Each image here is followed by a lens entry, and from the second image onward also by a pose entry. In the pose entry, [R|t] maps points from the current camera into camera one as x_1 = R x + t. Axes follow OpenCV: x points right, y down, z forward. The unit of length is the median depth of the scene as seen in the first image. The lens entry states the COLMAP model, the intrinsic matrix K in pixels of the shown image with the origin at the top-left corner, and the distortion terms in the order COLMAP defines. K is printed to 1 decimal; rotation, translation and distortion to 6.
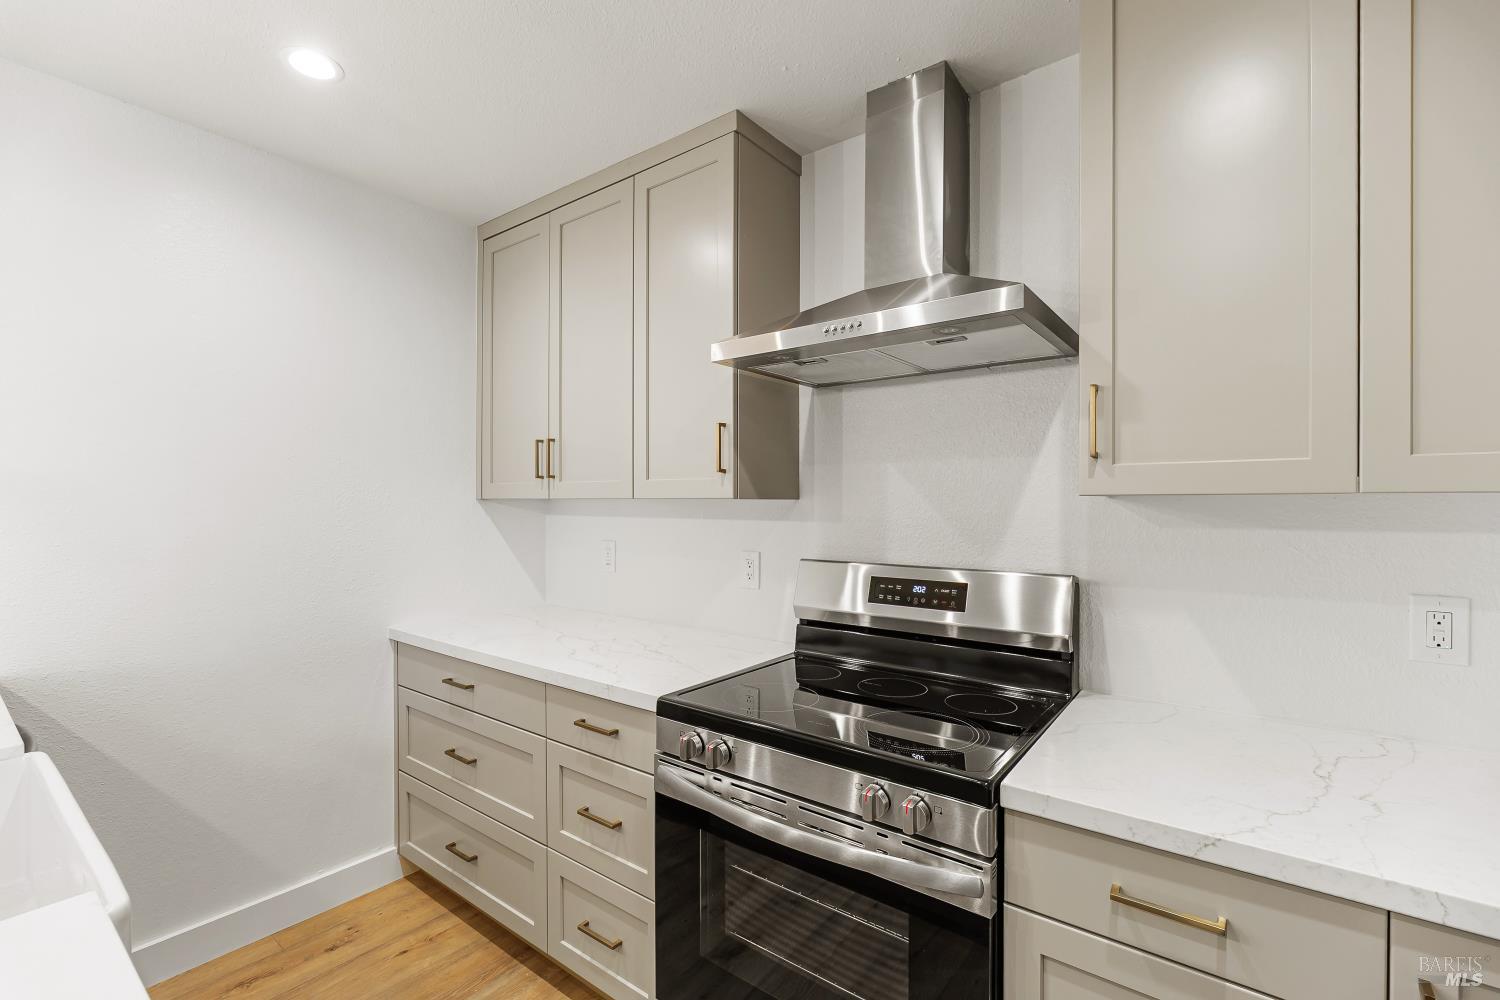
lens RADIAL K [[664.1, 0, 753.3], [0, 664.1, 502.4], [0, 0, 1]] dist [-0.001416, -0.000523]
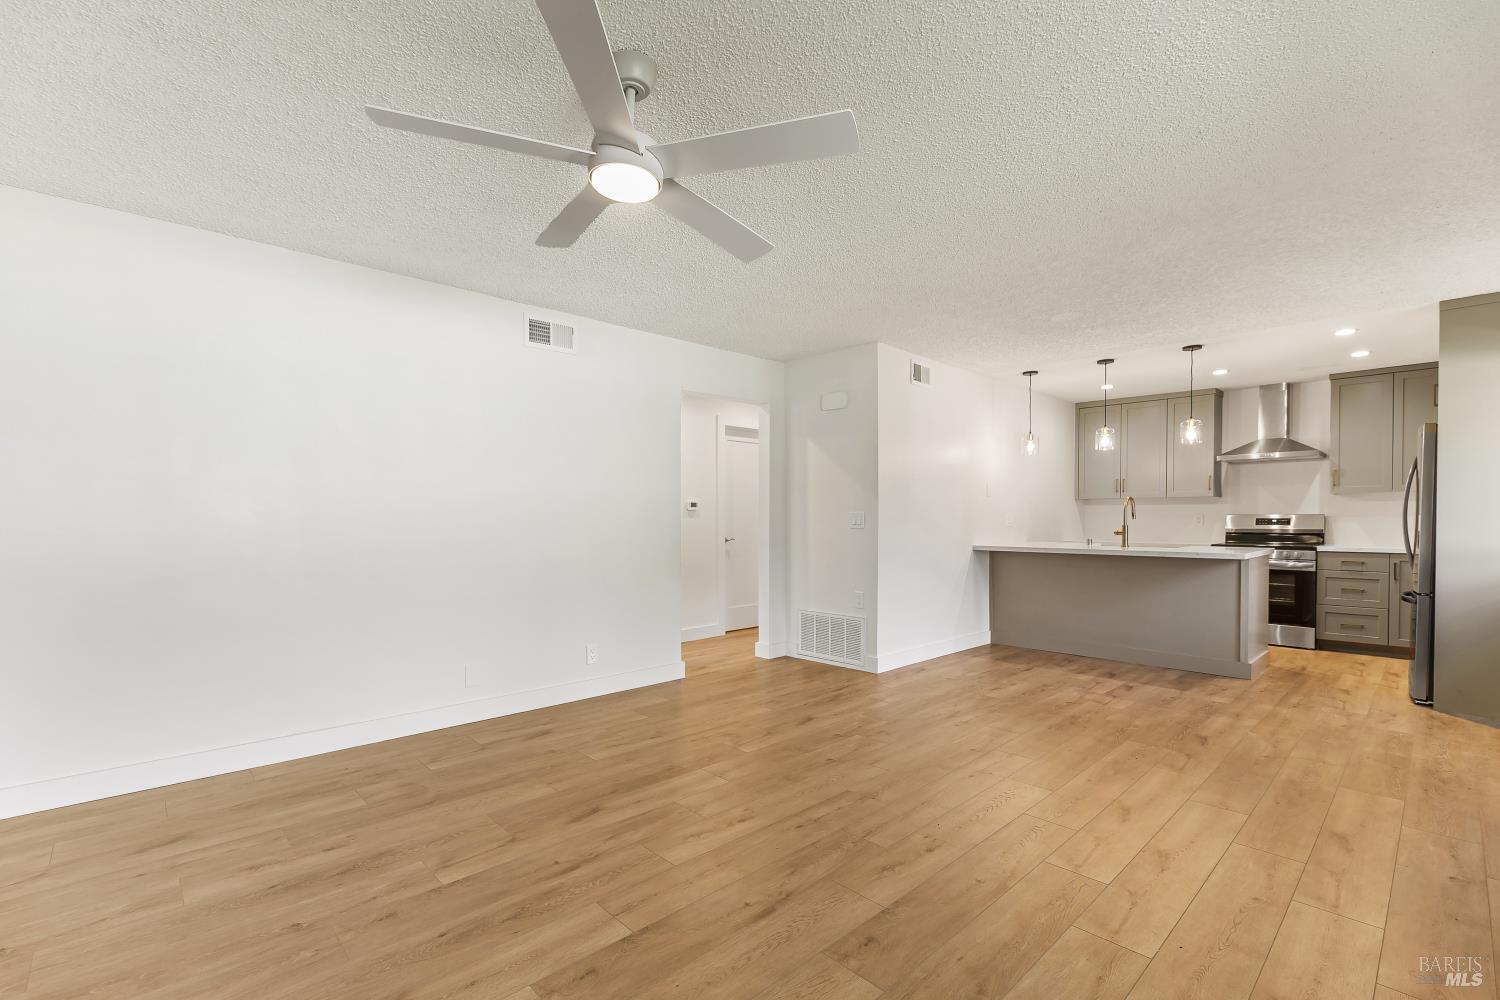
lens RADIAL K [[664.1, 0, 752.8], [0, 664.1, 530.8], [0, 0, 1]] dist [-0.001416, -0.000523]
pose [[0.987910, -0.000750, -0.155026, -1.908979], [0.003581, 0.999832, 0.017982, 0.103163], [0.154986, -0.018319, 0.987747, -2.880952]]
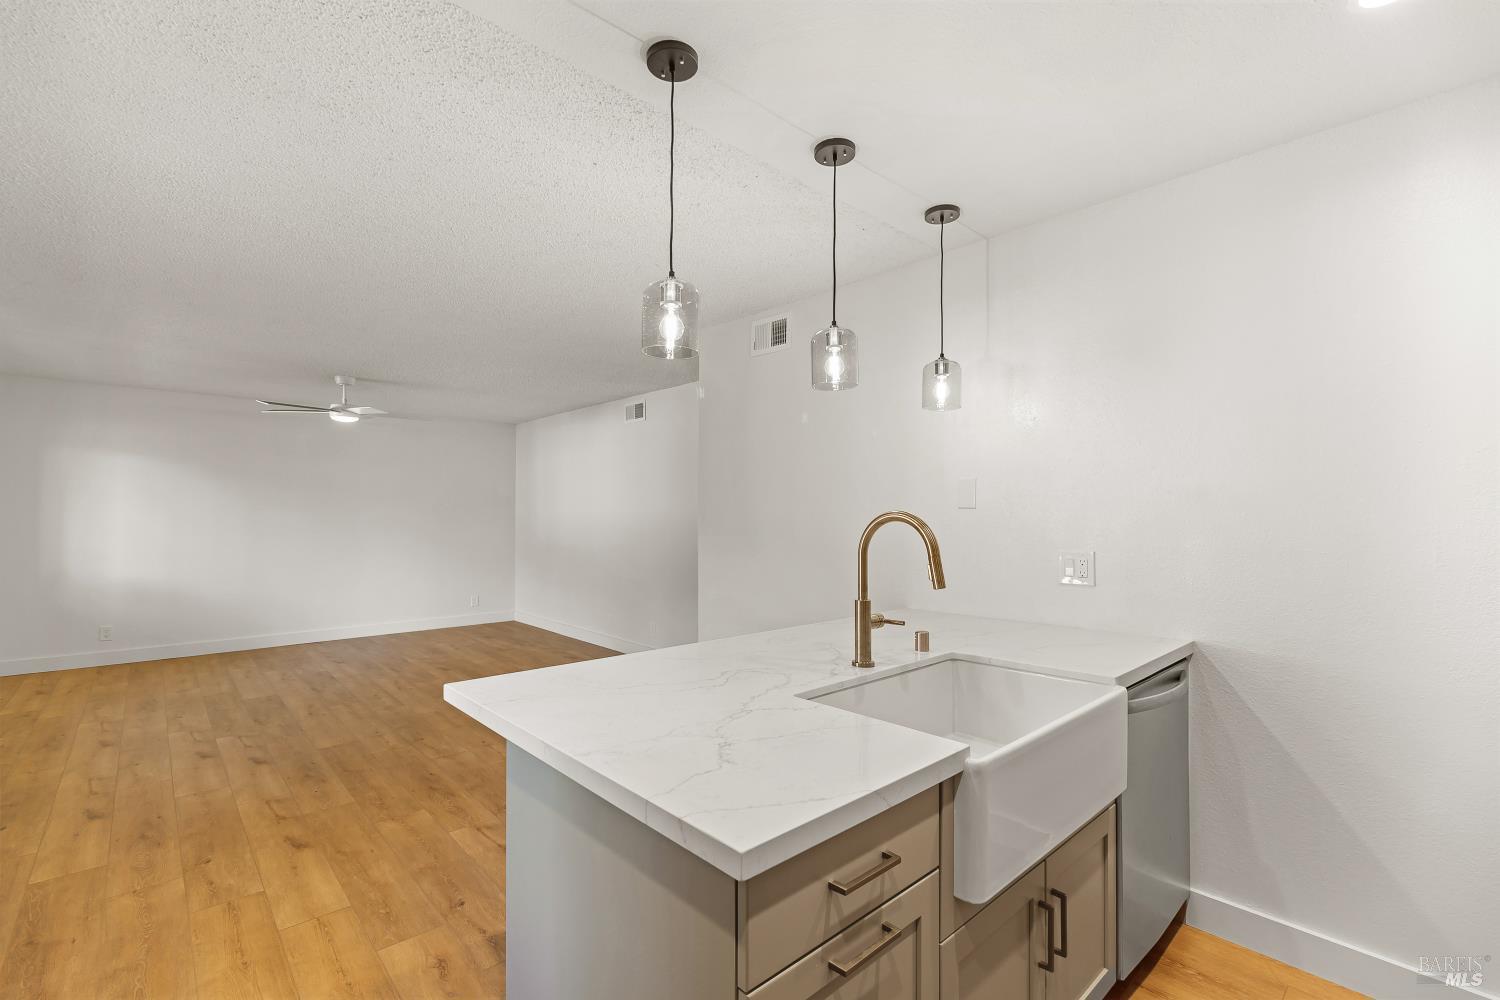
lens RADIAL K [[664.1, 0, 746.1], [0, 664.1, 510.1], [0, 0, 1]] dist [-0.001416, -0.000523]
pose [[-0.175185, -0.008626, -0.984498, 0.419893], [-0.007578, 0.999944, -0.007413, 0.002474], [0.984506, 0.006162, -0.175240, 0.523651]]
